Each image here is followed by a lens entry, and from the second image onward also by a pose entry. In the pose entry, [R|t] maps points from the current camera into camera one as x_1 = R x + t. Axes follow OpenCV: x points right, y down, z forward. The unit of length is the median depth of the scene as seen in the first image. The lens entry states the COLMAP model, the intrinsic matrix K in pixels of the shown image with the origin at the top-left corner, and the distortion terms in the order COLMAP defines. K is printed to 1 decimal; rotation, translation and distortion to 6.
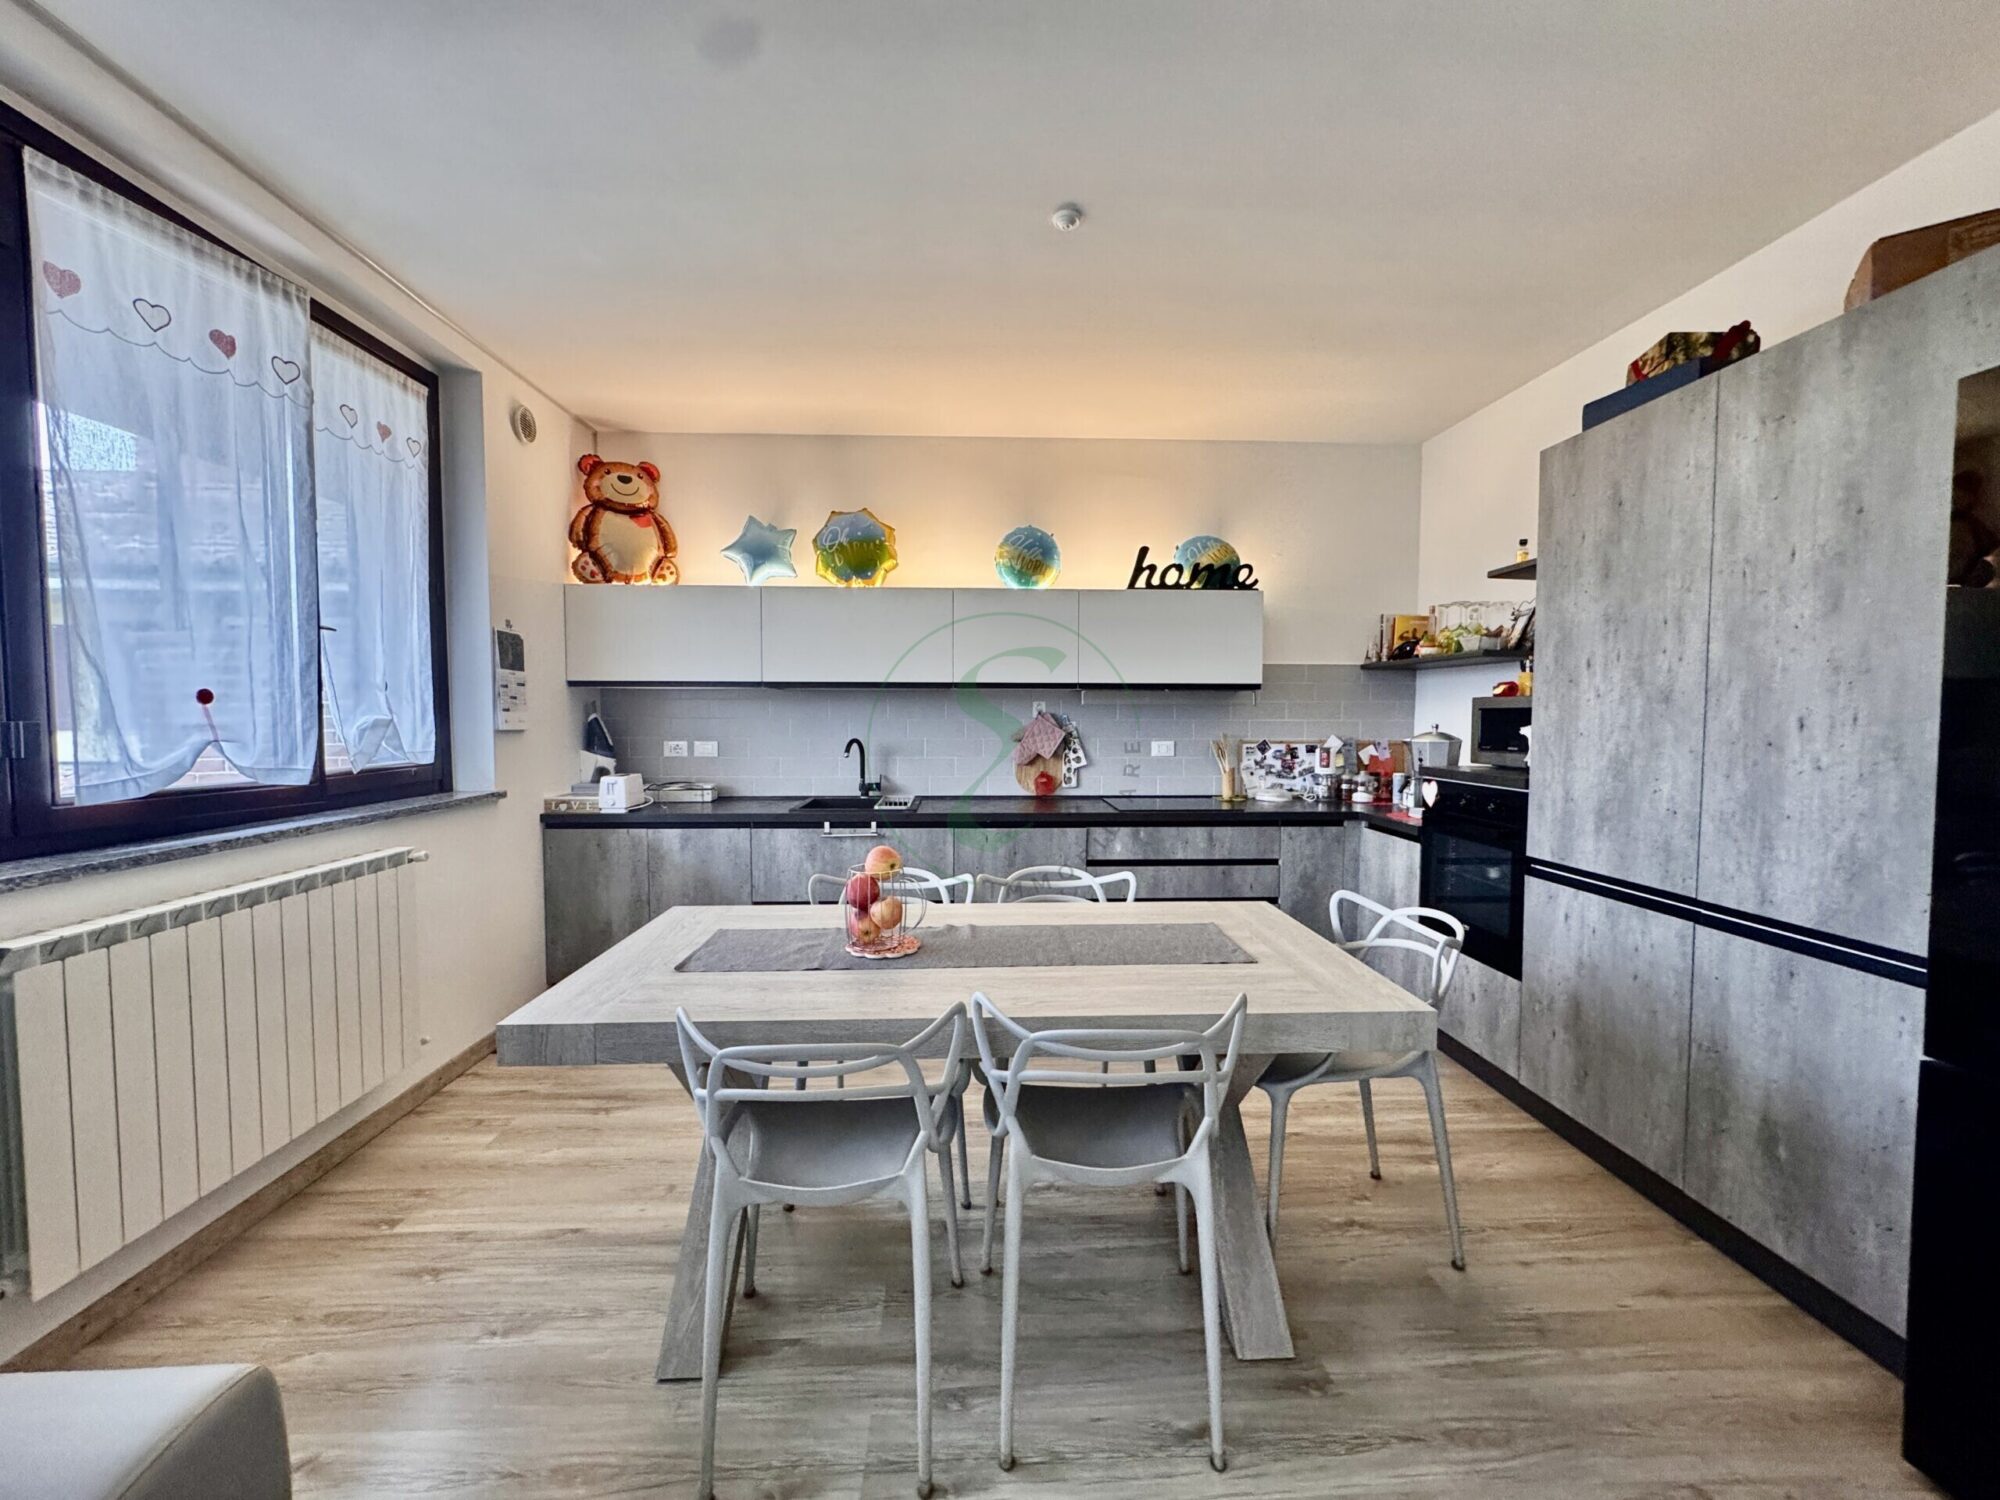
lens RADIAL K [[794.9, 0, 998.2], [0, 794.9, 750.2], [0, 0, 1]] dist [0.001110, -0.000766]
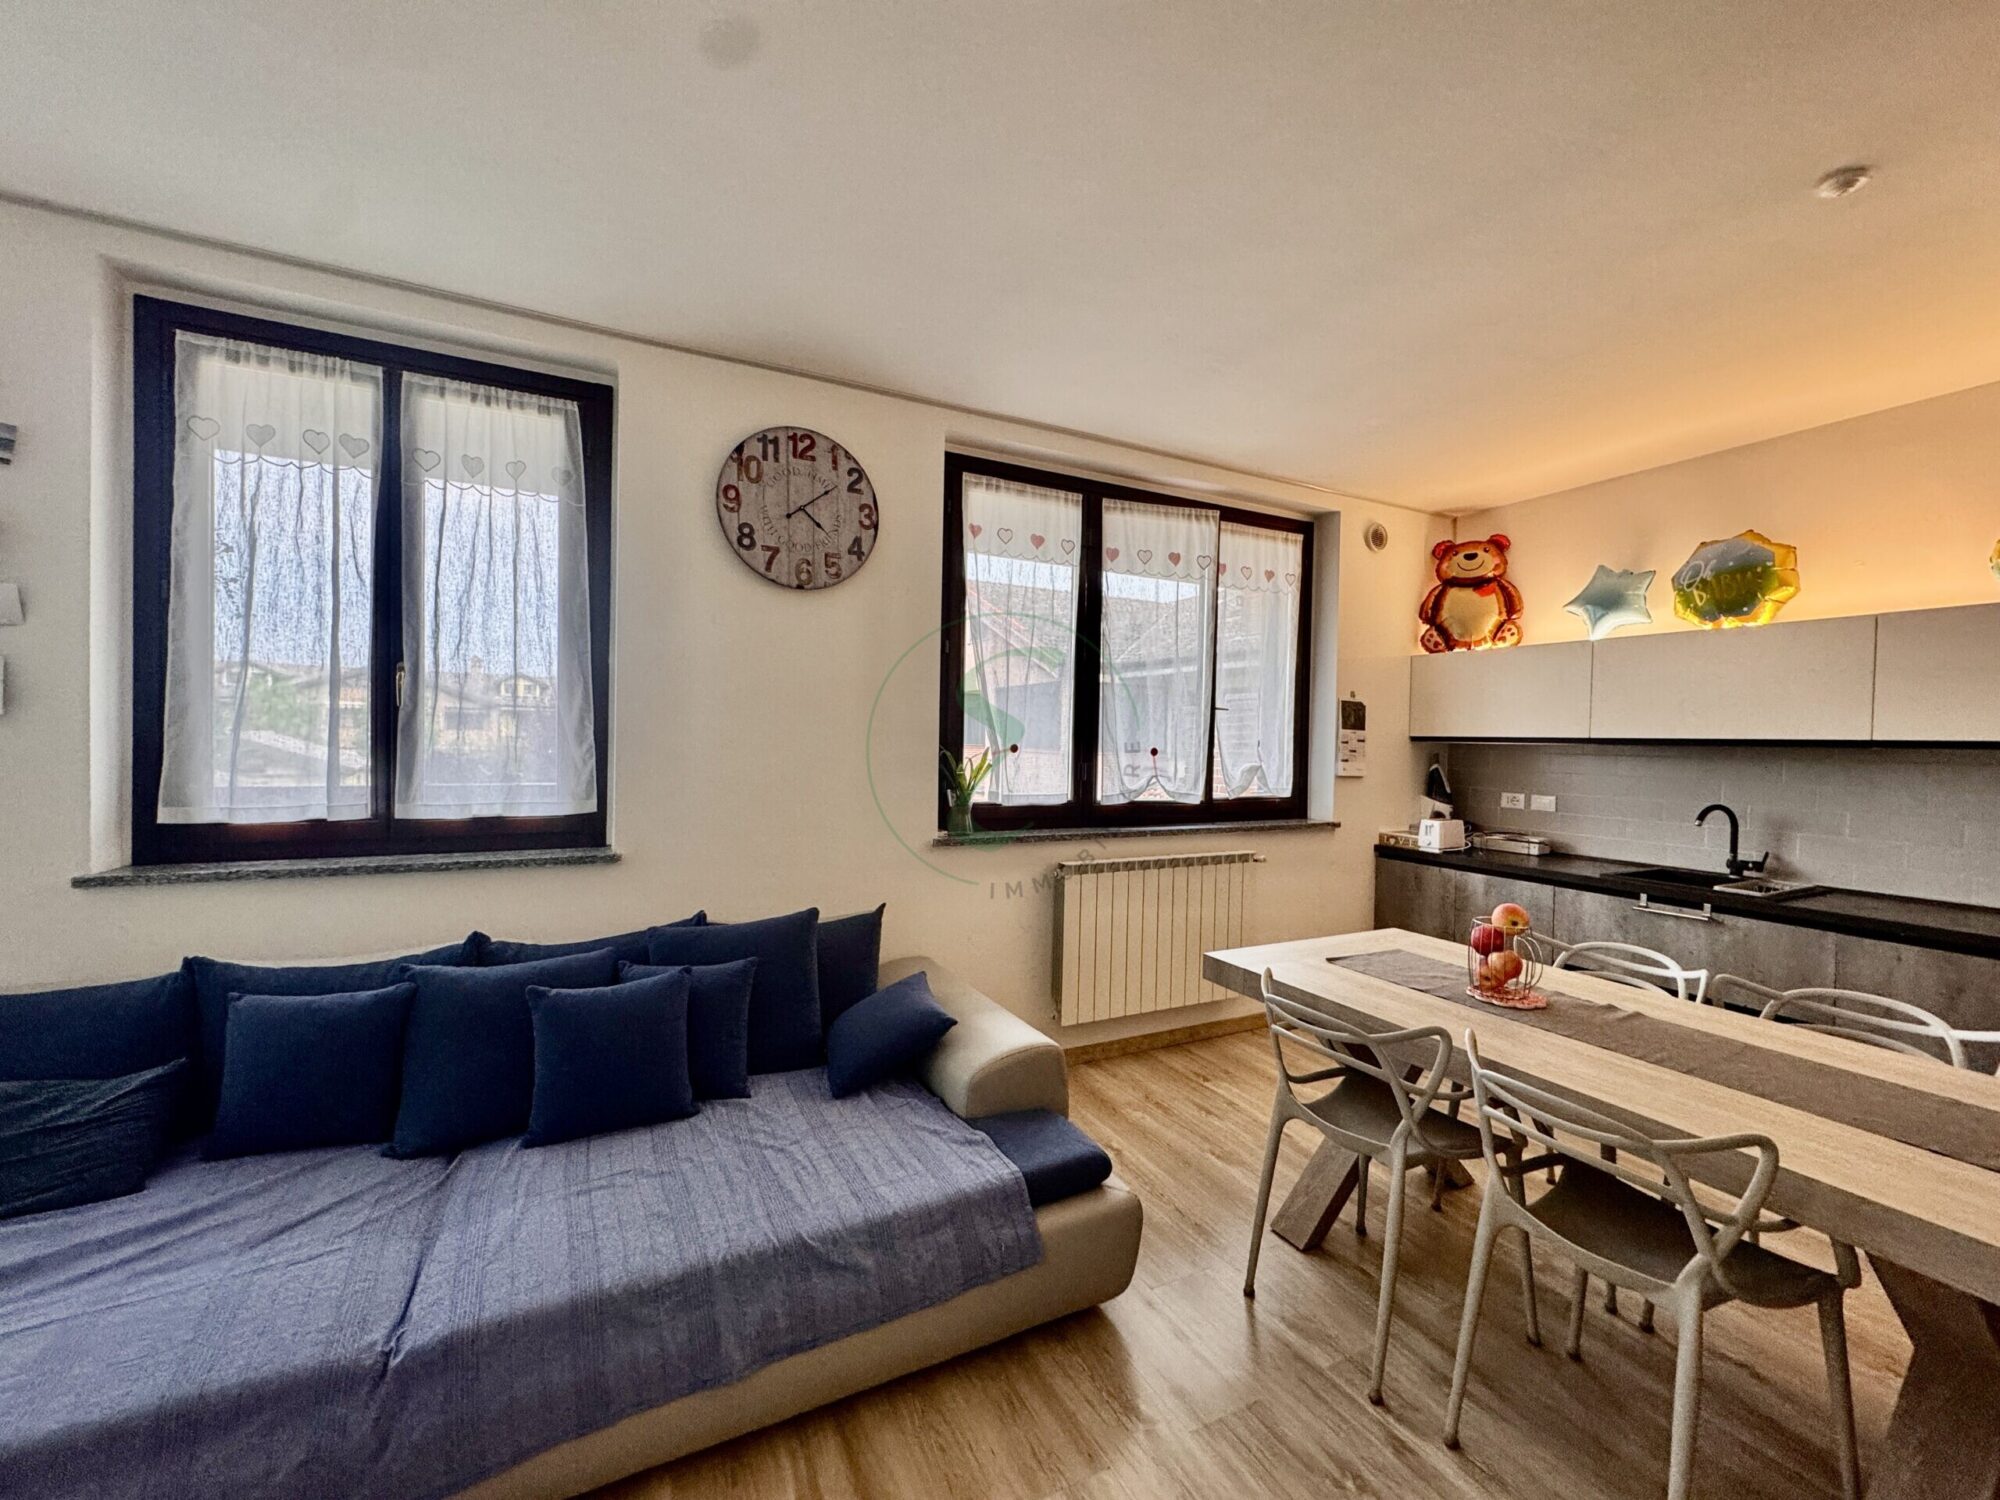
lens RADIAL K [[794.9, 0, 1001.6], [0, 794.9, 752.8], [0, 0, 1]] dist [0.001110, -0.000766]
pose [[0.412831, 0.022828, -0.910521, 0.391207], [-0.064207, 0.997928, -0.004092, -0.025259], [0.908542, 0.060151, 0.413442, -0.063676]]
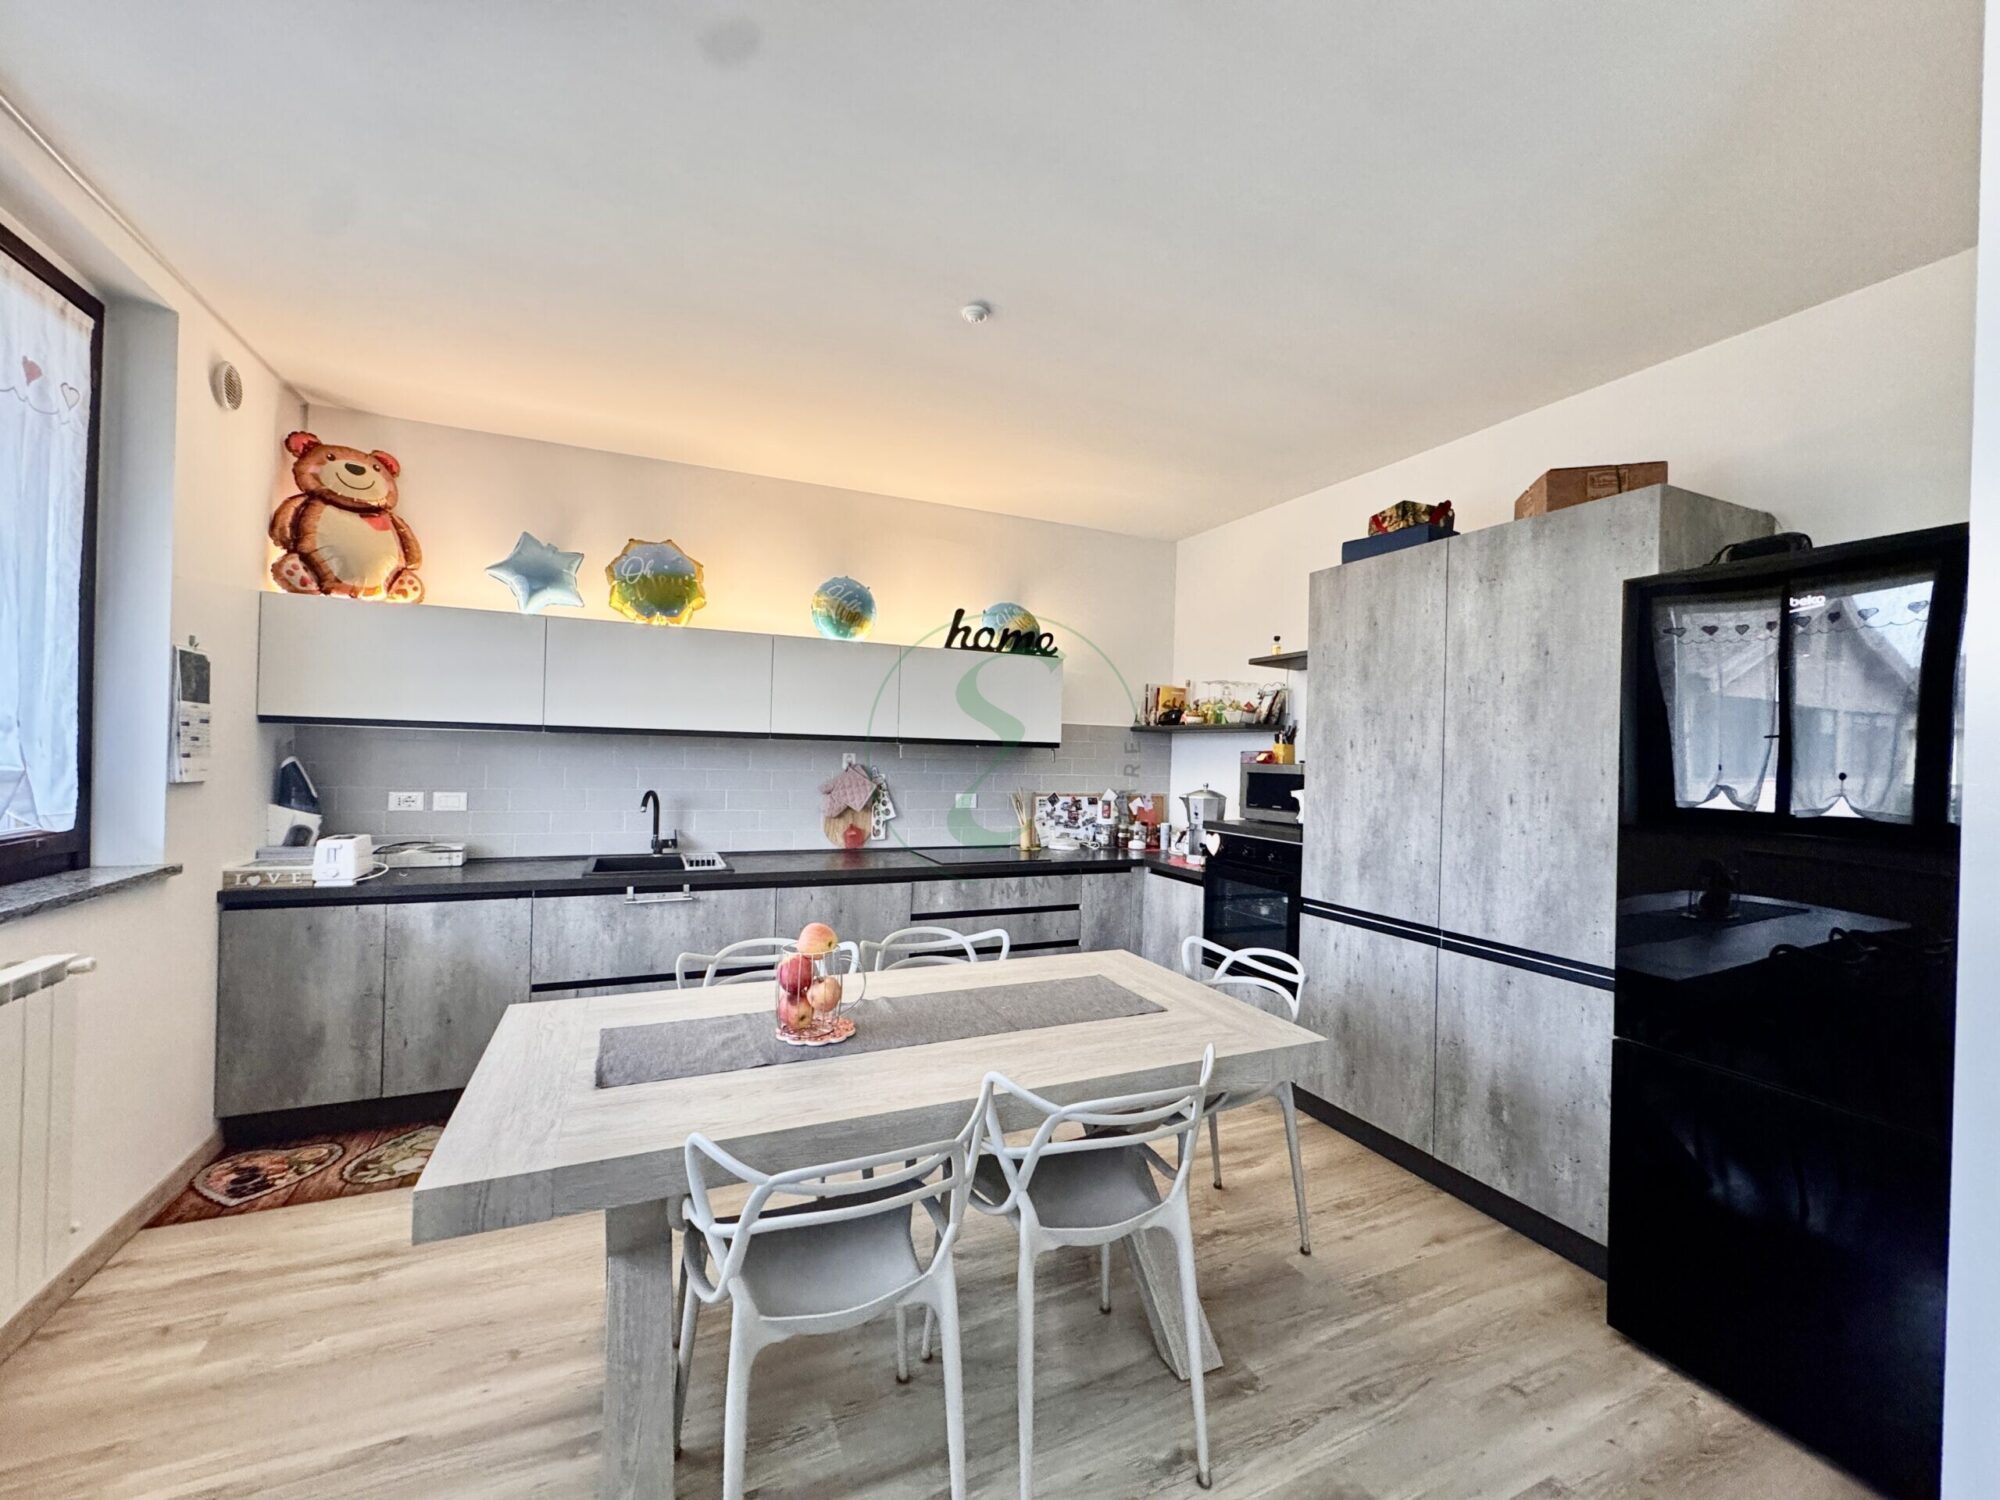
lens RADIAL K [[794.9, 0, 997.2], [0, 794.9, 750.9], [0, 0, 1]] dist [0.001110, -0.000766]
pose [[0.928860, 0.023576, 0.369680, -0.214305], [-0.007216, 0.998935, -0.045575, -0.030457], [-0.370360, 0.039665, 0.928041, 0.023475]]
